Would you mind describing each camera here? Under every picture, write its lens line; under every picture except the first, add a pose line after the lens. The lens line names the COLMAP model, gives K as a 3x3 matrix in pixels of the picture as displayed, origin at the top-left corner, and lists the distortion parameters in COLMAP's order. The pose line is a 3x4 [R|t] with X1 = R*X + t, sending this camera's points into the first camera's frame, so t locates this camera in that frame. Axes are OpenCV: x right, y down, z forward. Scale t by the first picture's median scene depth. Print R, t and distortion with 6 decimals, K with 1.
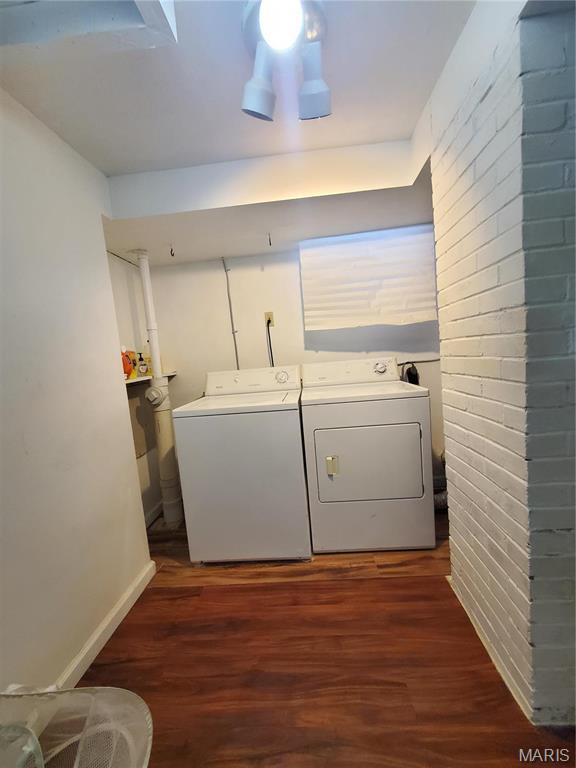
lens RADIAL K [[304.2, 0, 290.6], [0, 304.2, 384.6], [0, 0, 1]] dist [0.000851, -0.001334]
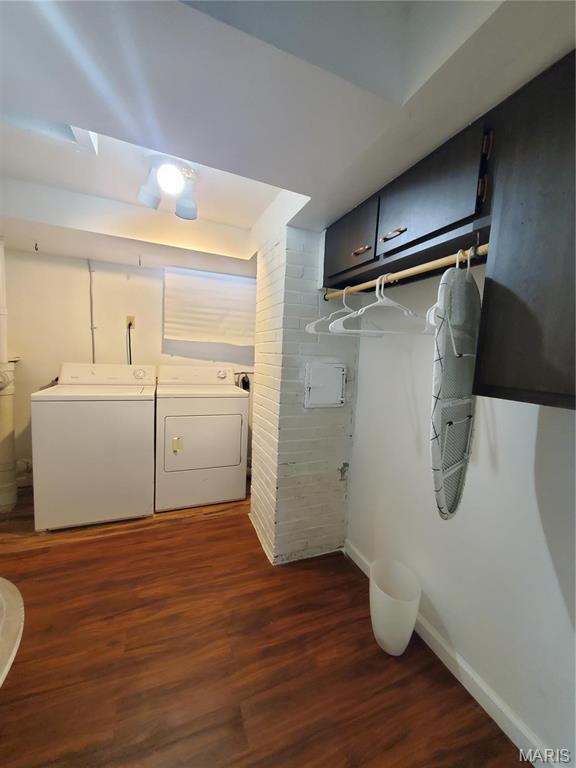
lens RADIAL K [[304.2, 0, 291.5], [0, 304.2, 385.7], [0, 0, 1]] dist [0.000851, -0.001334]
pose [[0.885526, 0.085183, 0.456713, -0.051670], [-0.083060, 0.996237, -0.024765, 0.001186], [-0.457104, -0.016004, 0.889269, -0.427126]]
